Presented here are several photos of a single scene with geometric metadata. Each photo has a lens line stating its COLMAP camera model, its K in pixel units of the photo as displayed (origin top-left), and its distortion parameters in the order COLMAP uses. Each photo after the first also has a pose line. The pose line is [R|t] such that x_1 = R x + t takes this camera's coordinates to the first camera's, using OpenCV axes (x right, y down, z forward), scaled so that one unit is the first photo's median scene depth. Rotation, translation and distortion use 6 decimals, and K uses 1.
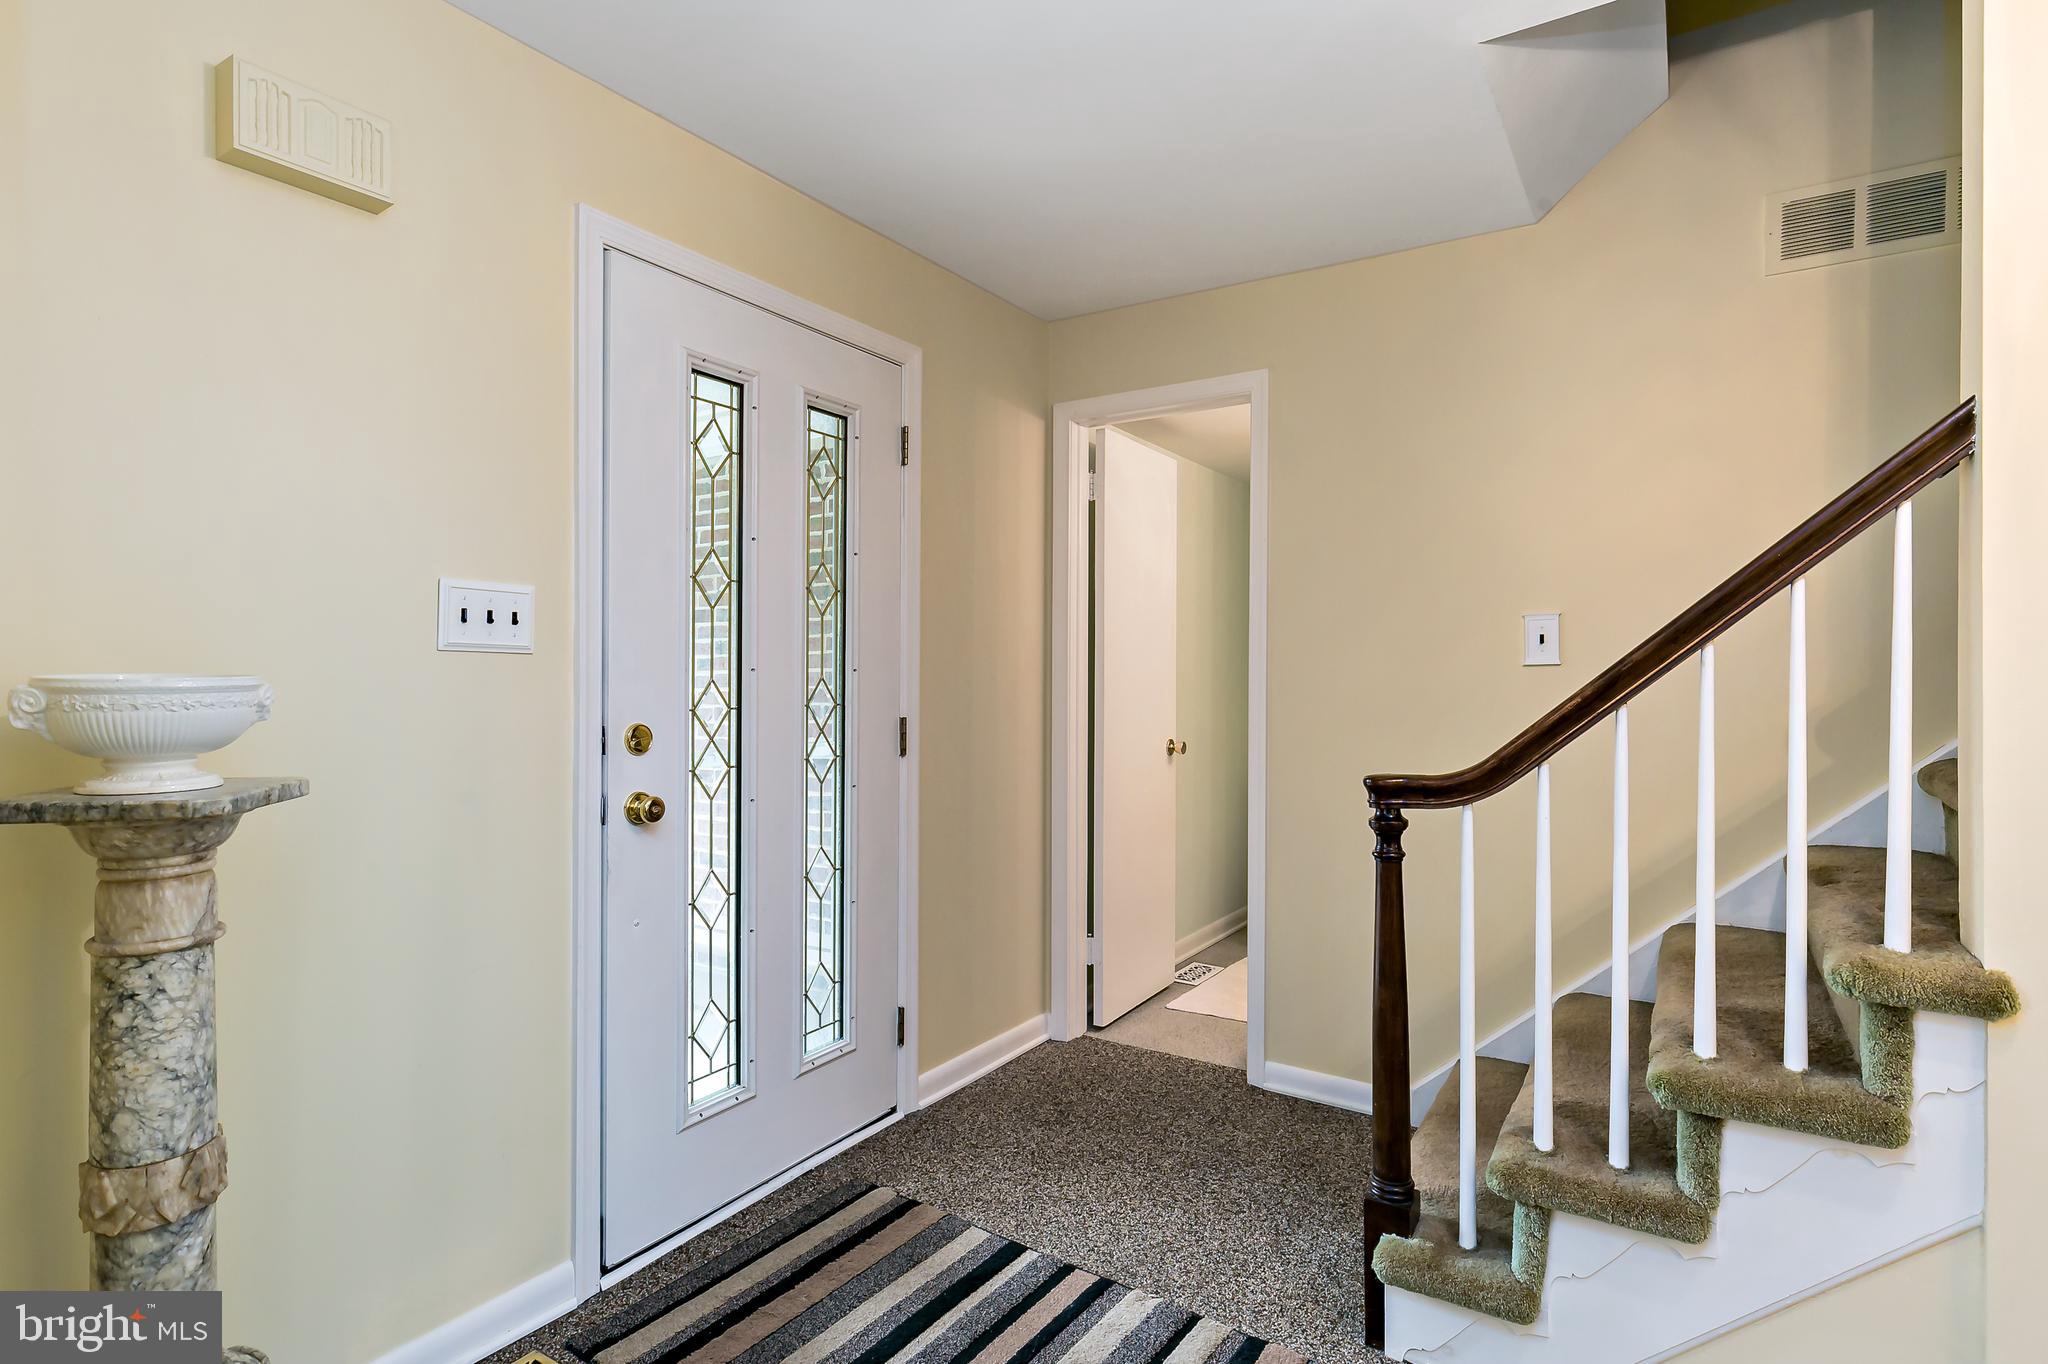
lens RADIAL K [[1040.2, 0, 1025.6], [0, 1040.2, 681.0], [0, 0, 1]] dist [0.000453, 0.000036]
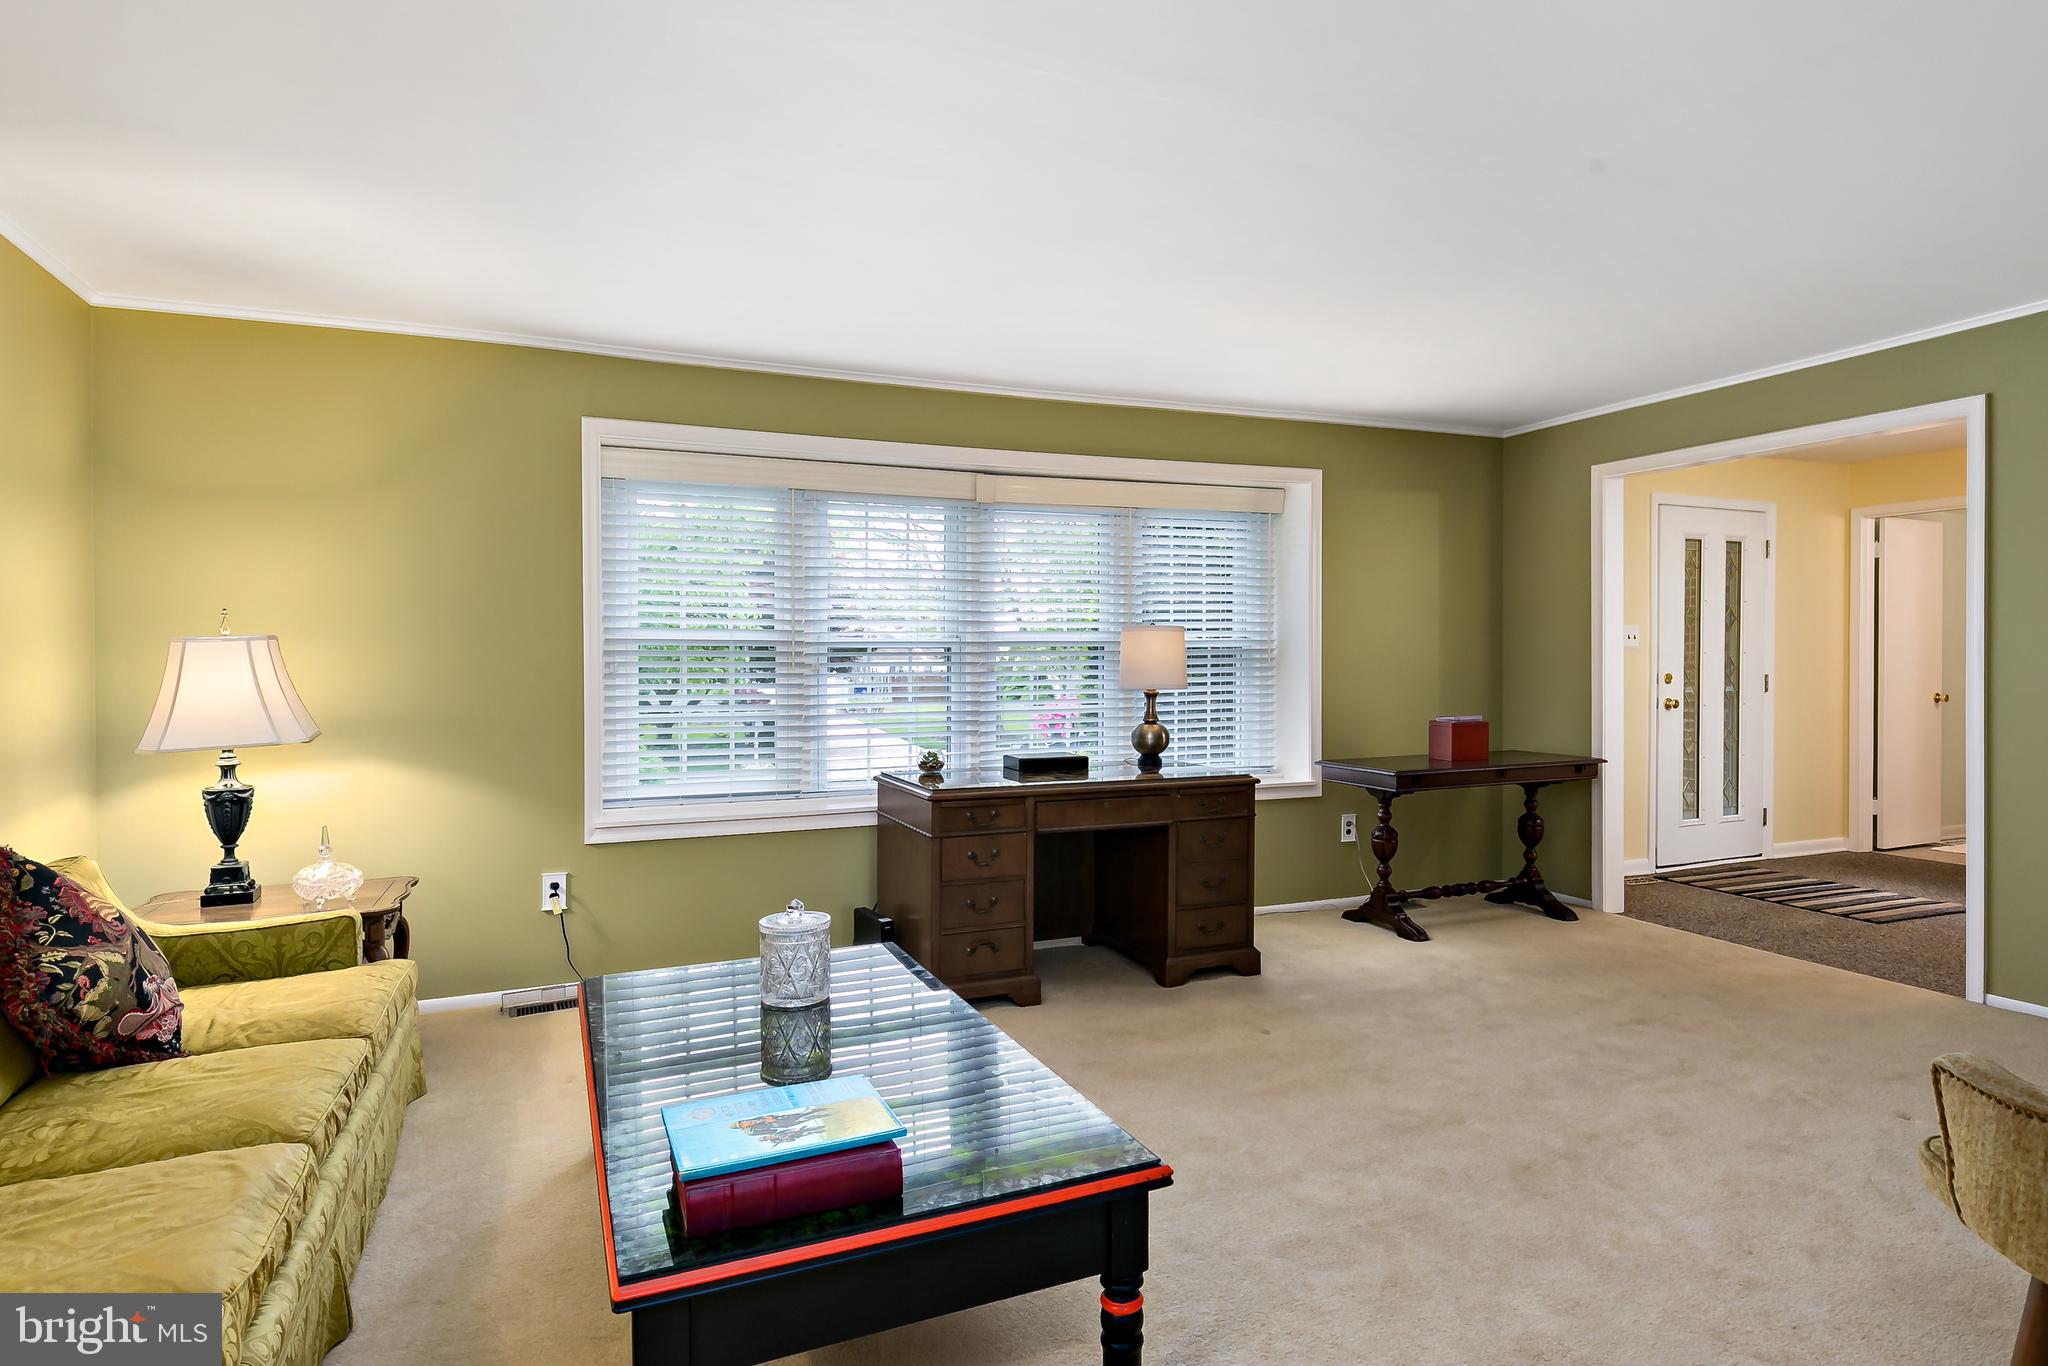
lens RADIAL K [[1139.6, 0, 1035.9], [0, 1139.6, 682.4], [0, 0, 1]] dist [0.002660, 0.000272]
pose [[0.834913, -0.000004, -0.550381, -0.064070], [0.005072, 0.999958, 0.007687, 0.020234], [0.550358, -0.009209, 0.834878, -1.460553]]
